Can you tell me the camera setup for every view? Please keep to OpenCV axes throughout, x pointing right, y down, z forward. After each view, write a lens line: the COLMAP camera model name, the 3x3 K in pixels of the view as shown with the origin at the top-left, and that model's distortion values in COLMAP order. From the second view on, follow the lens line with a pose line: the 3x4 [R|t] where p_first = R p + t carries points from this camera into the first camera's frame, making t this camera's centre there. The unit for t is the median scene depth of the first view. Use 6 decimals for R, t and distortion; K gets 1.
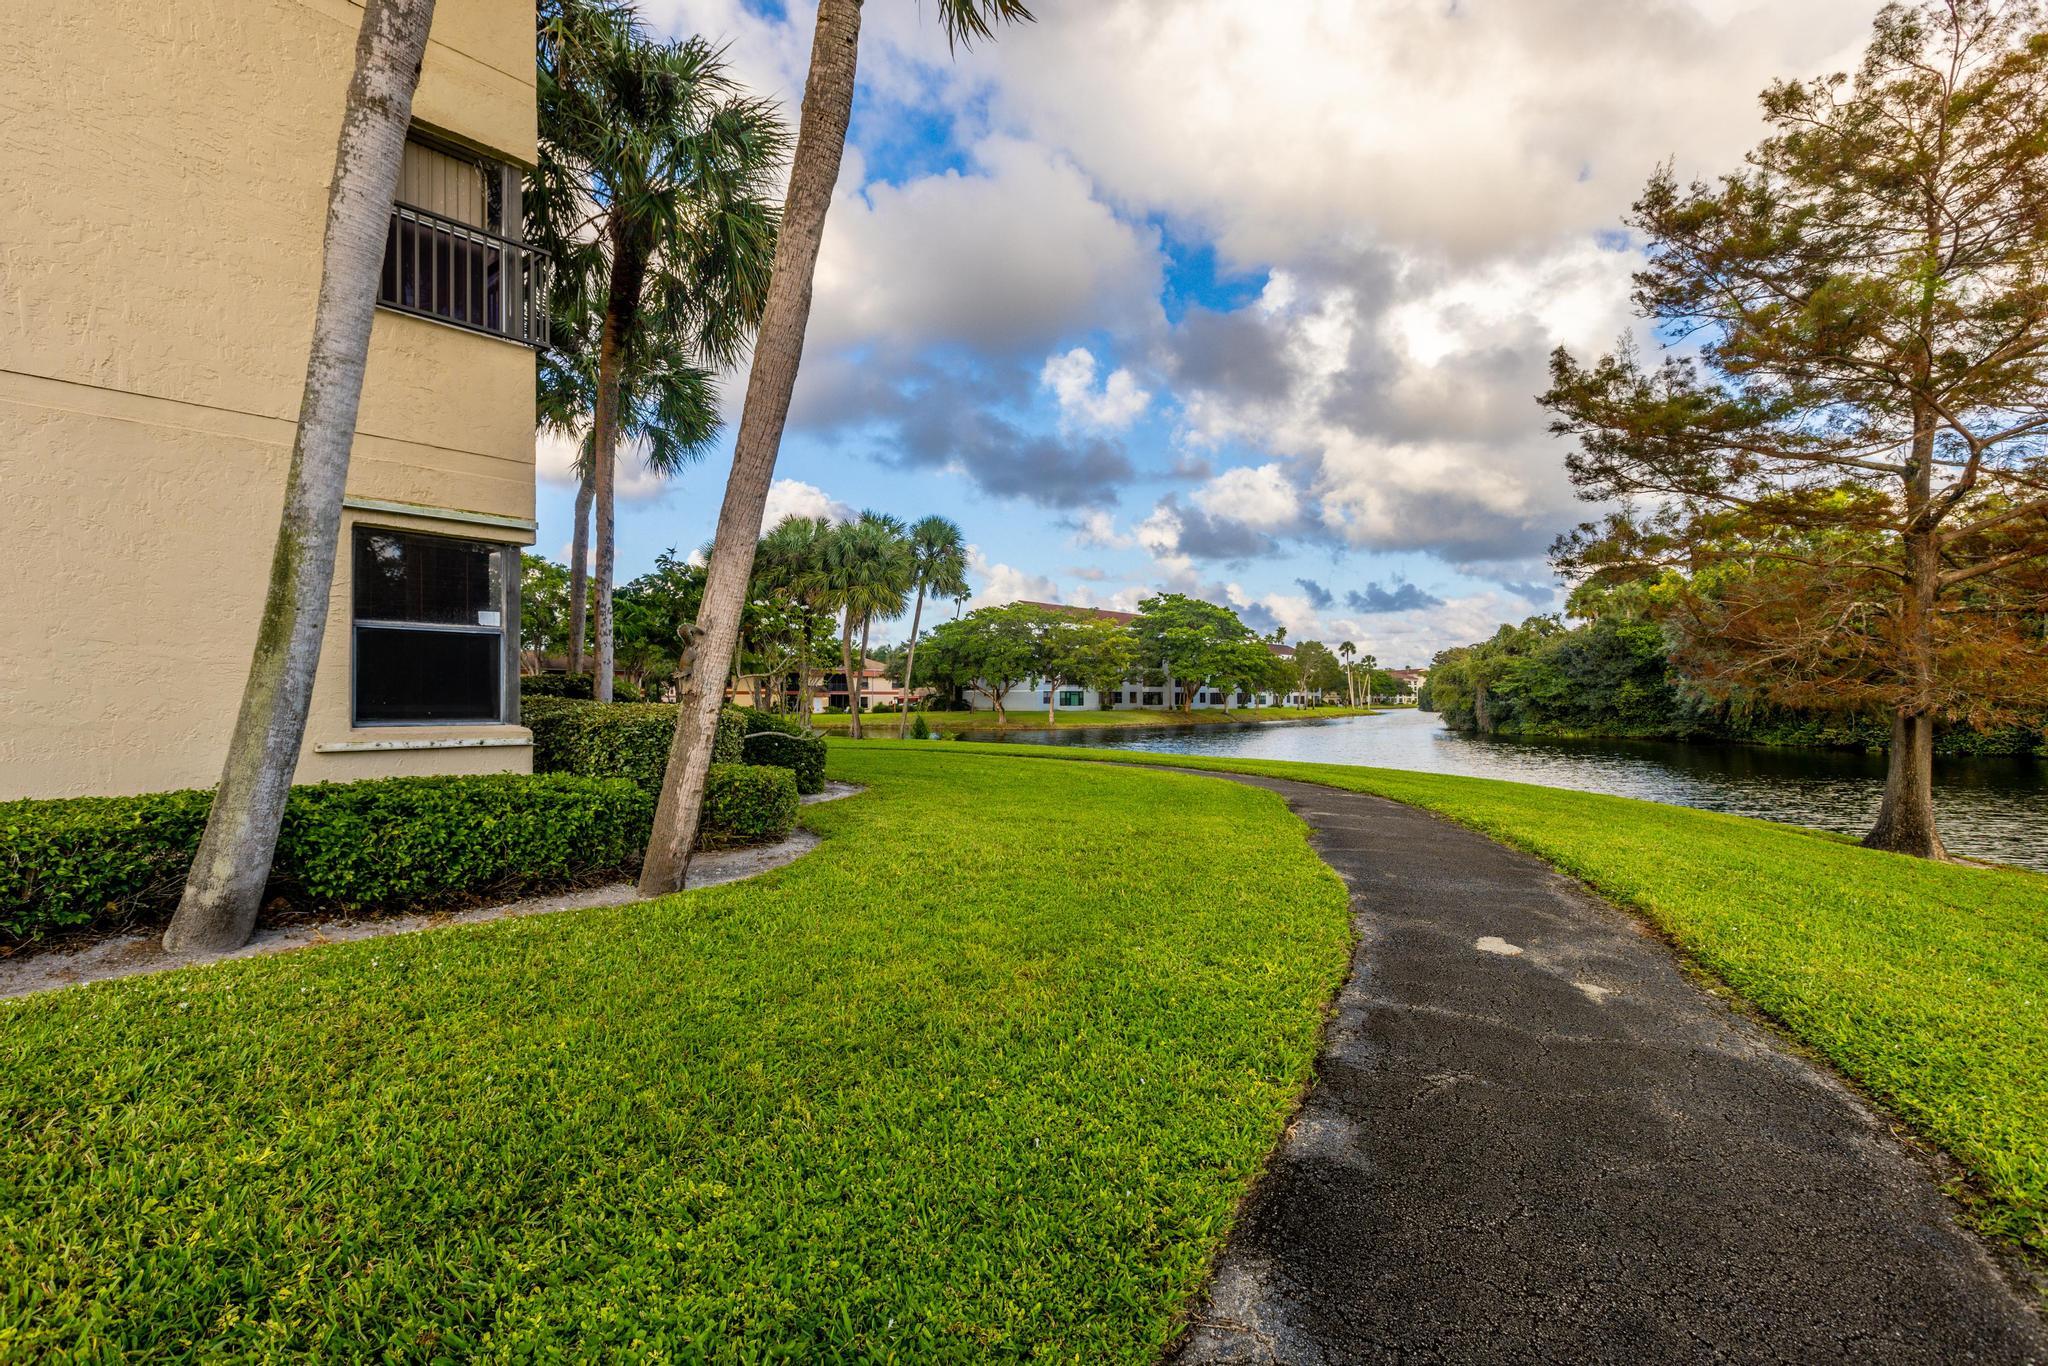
lens RADIAL K [[935.5, 0, 1022.0], [0, 935.5, 689.9], [0, 0, 1]] dist [-0.000111, 0.000952]
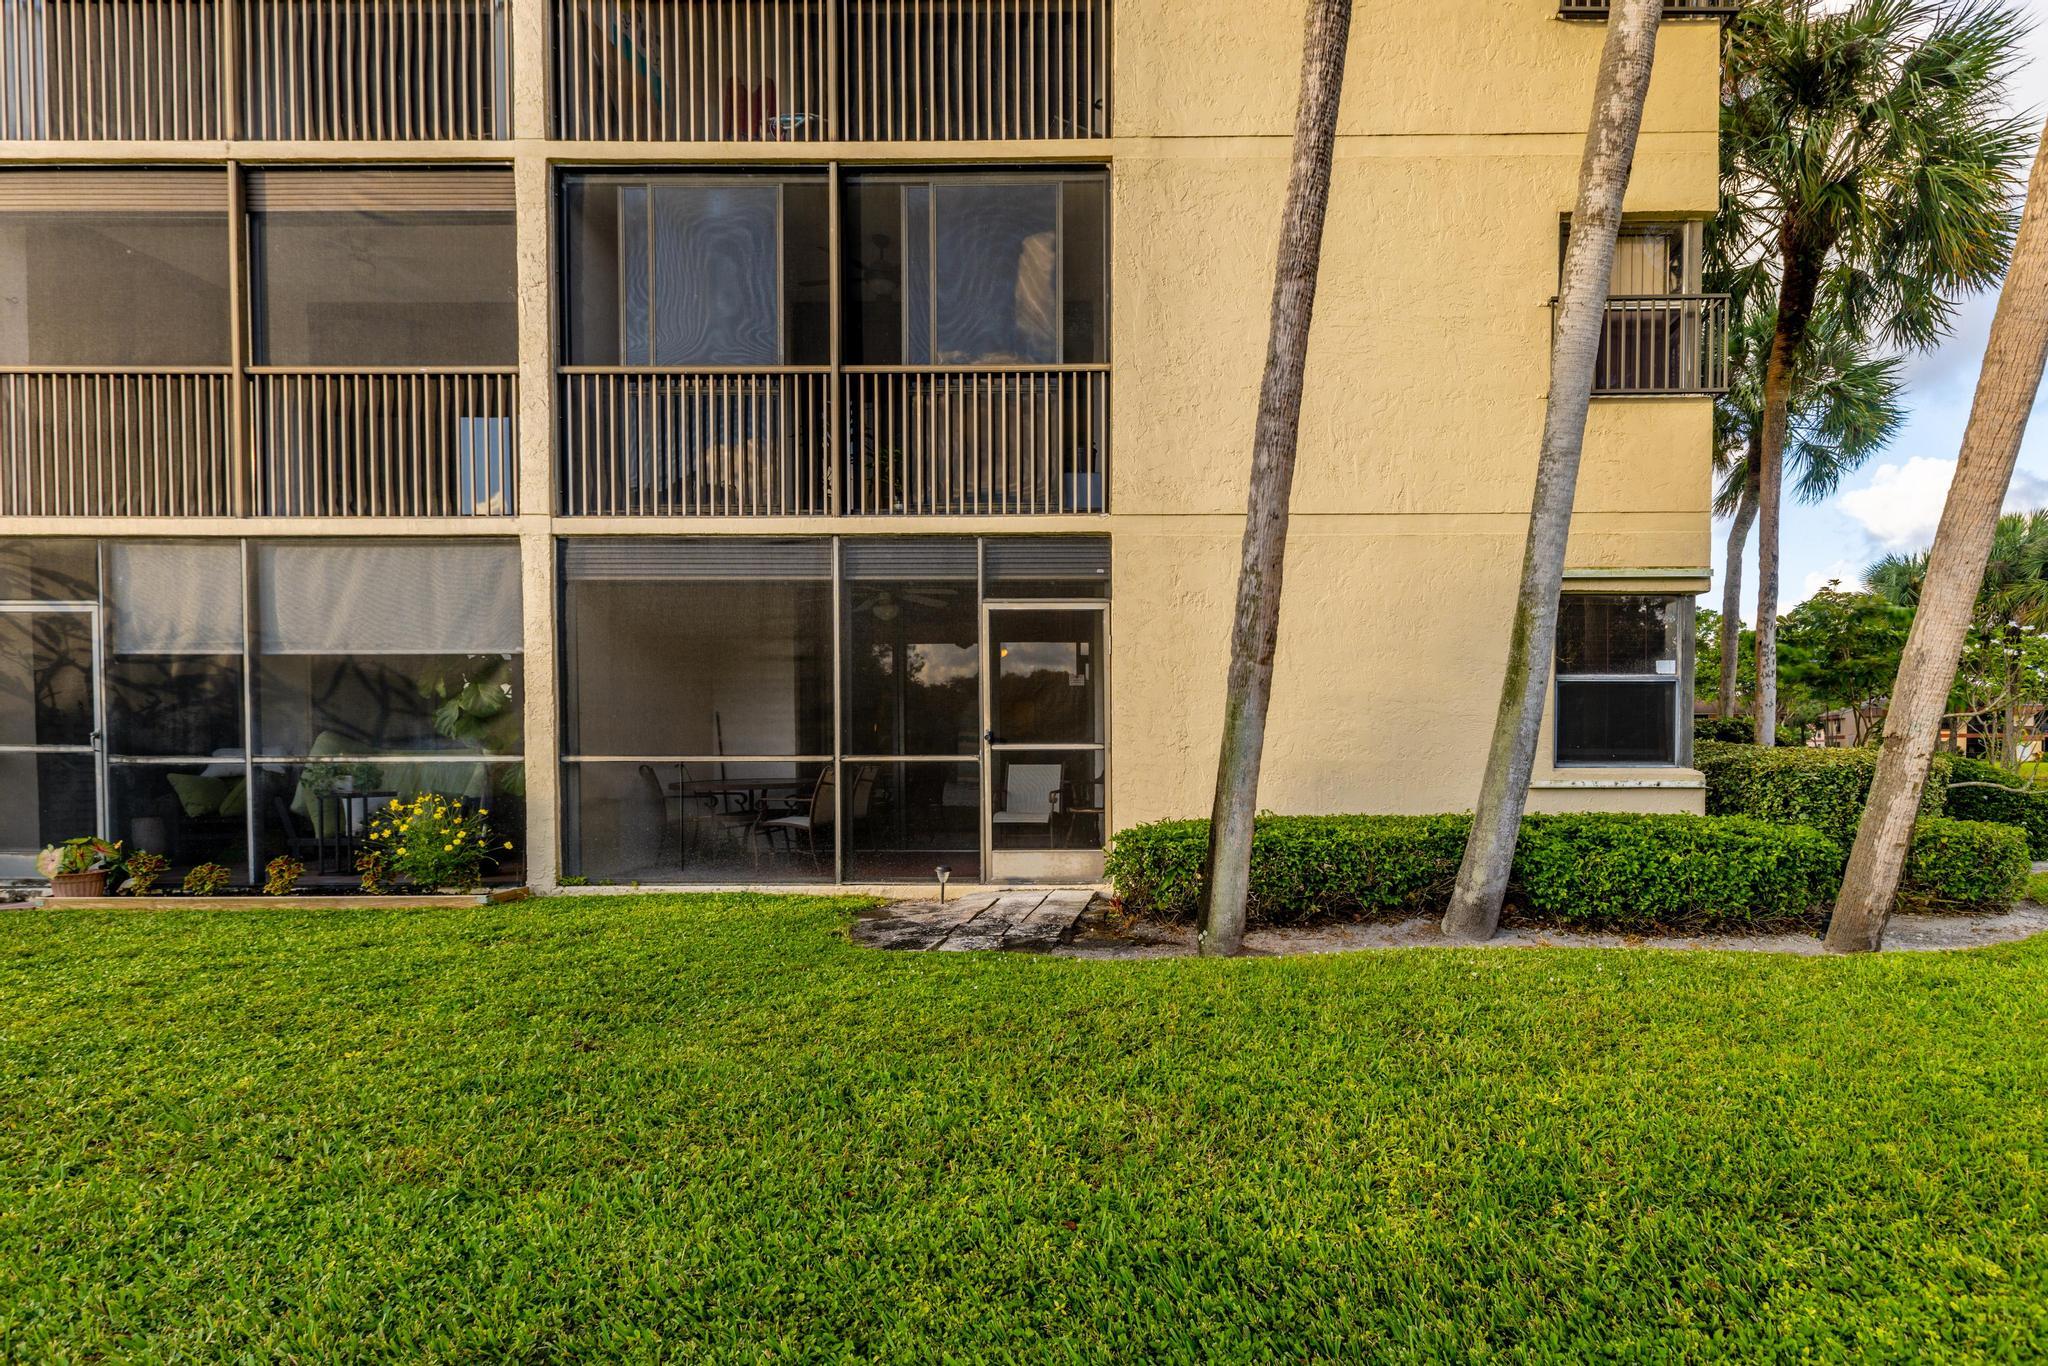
lens RADIAL K [[1064.1, 0, 1026.7], [0, 1064.1, 777.9], [0, 0, 1]] dist [0.006608, 0.000962]
pose [[0.652575, 0.020387, -0.757450, -0.142005], [0.009108, 0.999355, 0.034746, 0.000403], [0.757669, -0.029573, 0.651968, -0.377149]]
